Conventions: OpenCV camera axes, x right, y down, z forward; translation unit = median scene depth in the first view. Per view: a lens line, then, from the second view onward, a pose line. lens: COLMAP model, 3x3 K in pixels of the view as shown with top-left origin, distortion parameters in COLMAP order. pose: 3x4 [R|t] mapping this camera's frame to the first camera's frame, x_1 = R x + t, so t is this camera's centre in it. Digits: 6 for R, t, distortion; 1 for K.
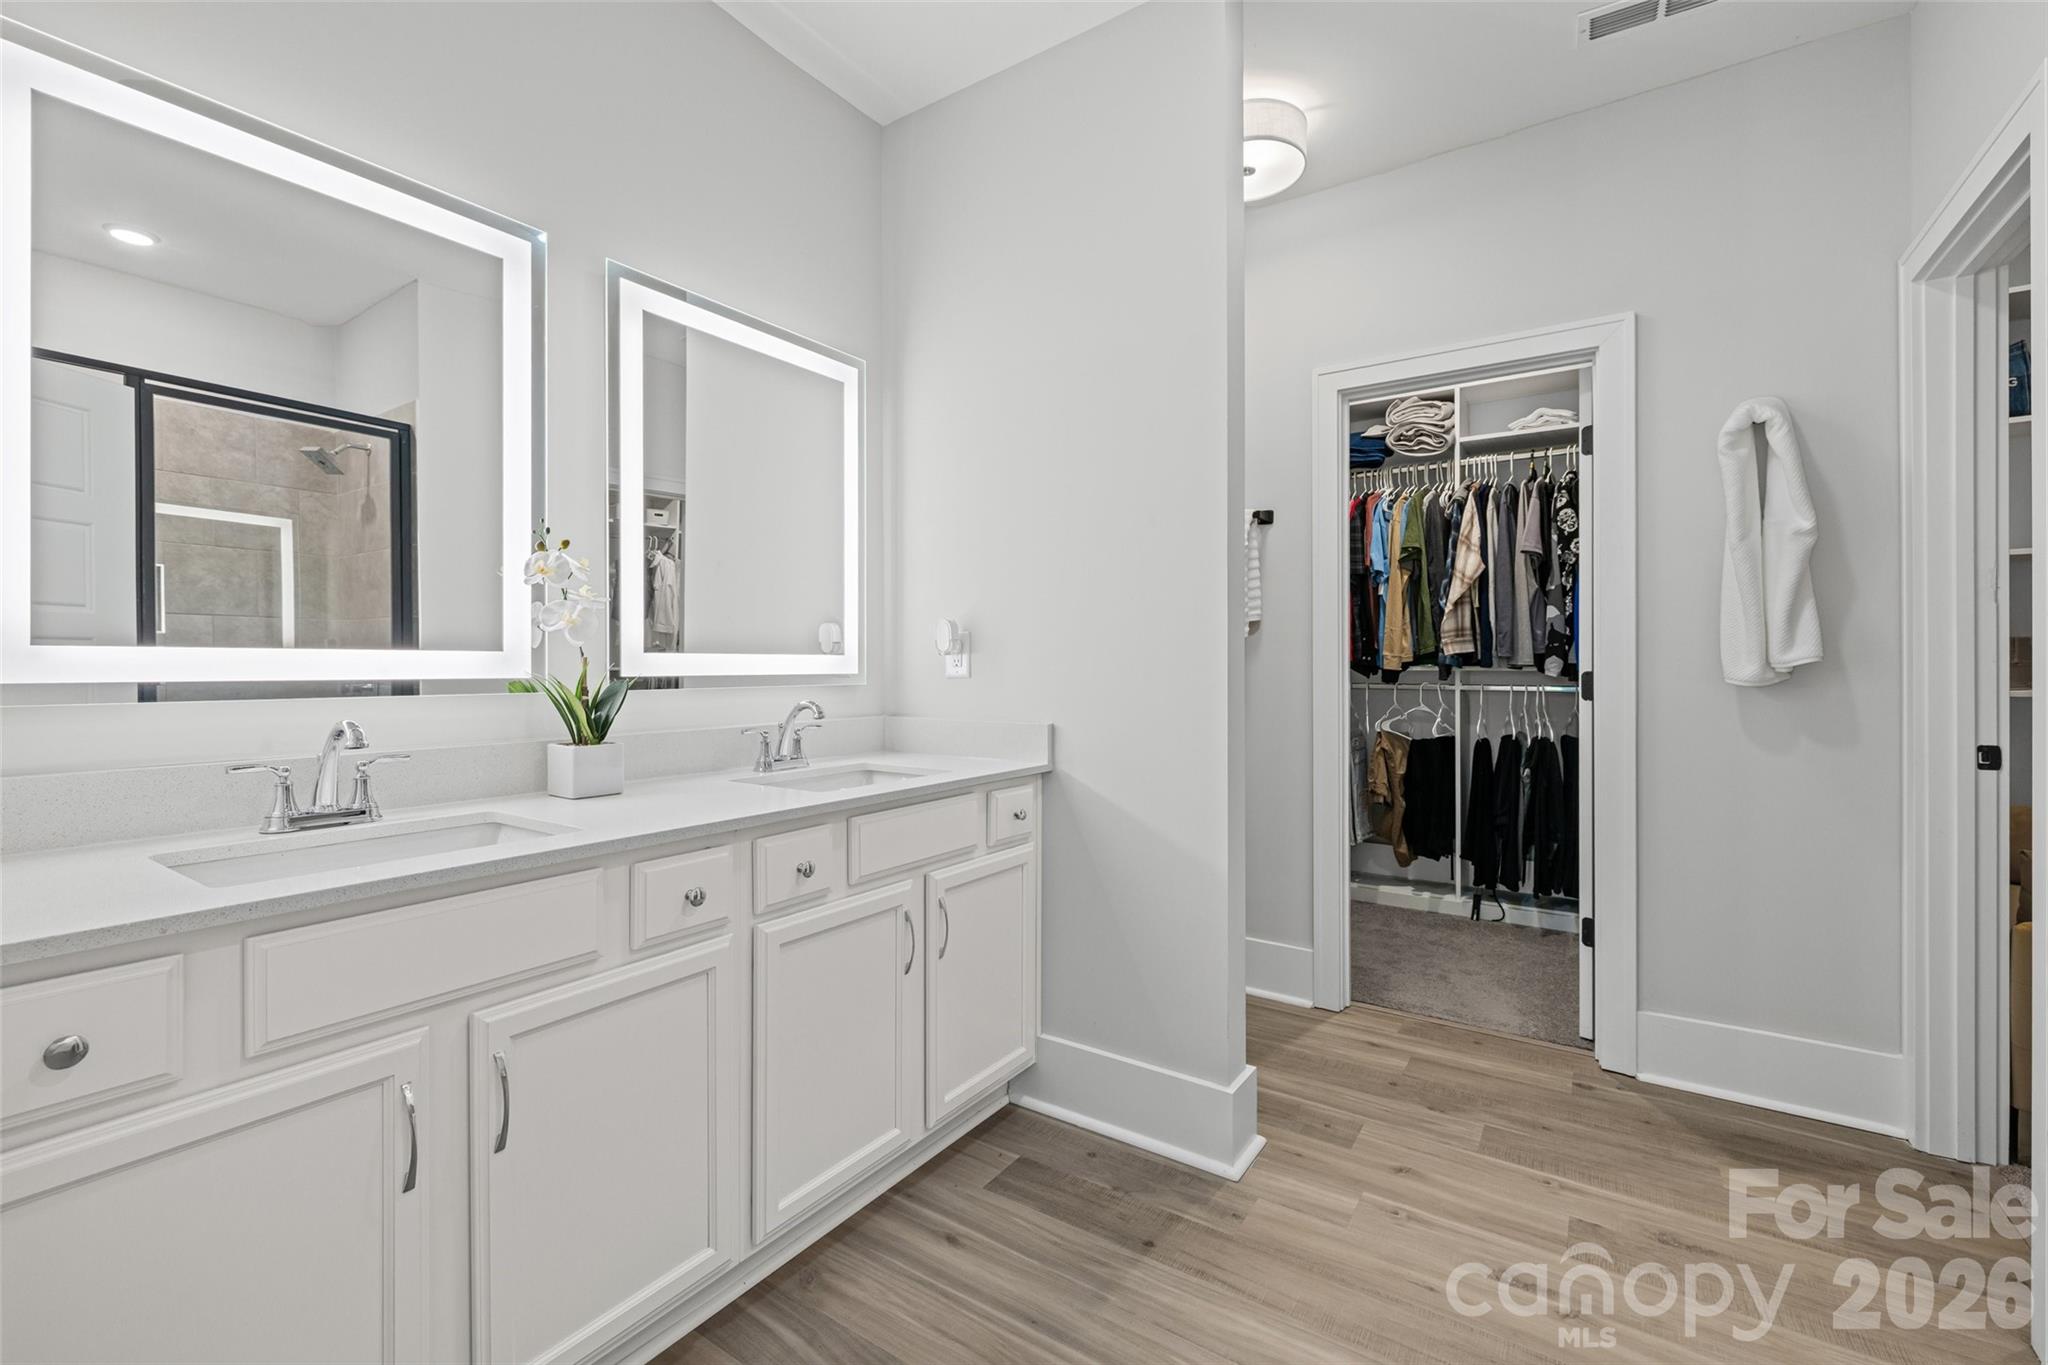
lens RADIAL K [[872.5, 0, 1024.3], [0, 872.5, 671.2], [0, 0, 1]] dist [0.000102, 0.000000]
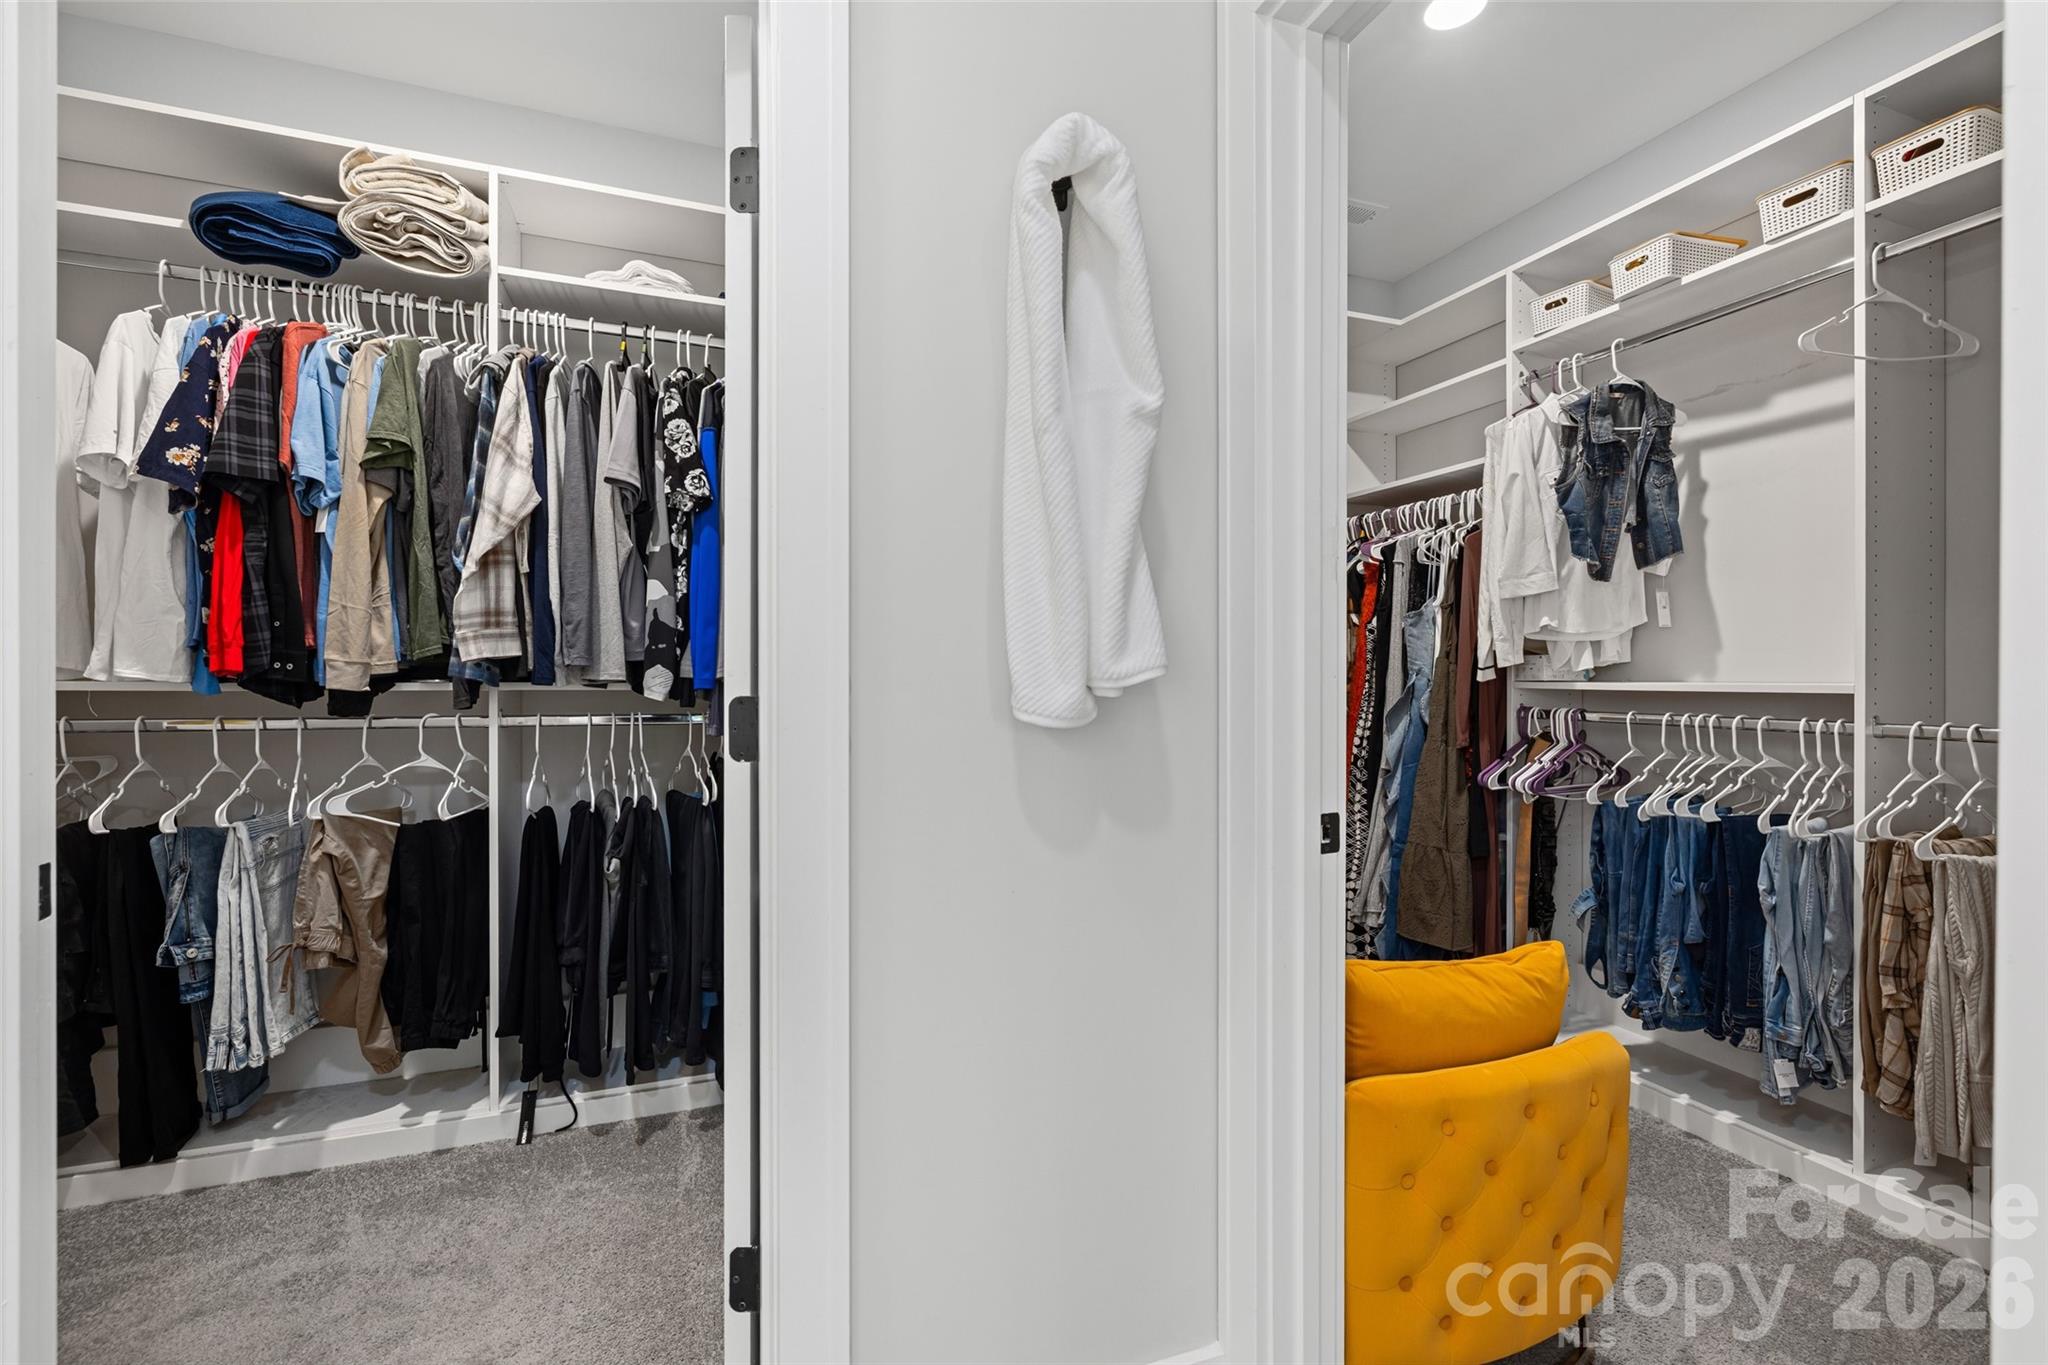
lens RADIAL K [[872.5, 0, 1024.3], [0, 872.5, 671.2], [0, 0, 1]] dist [0.000102, 0.000000]
pose [[0.573949, 0.008106, 0.818851, 0.250174], [0.004756, 0.999901, -0.013232, -0.004129], [-0.818877, 0.011489, 0.573854, 0.431887]]
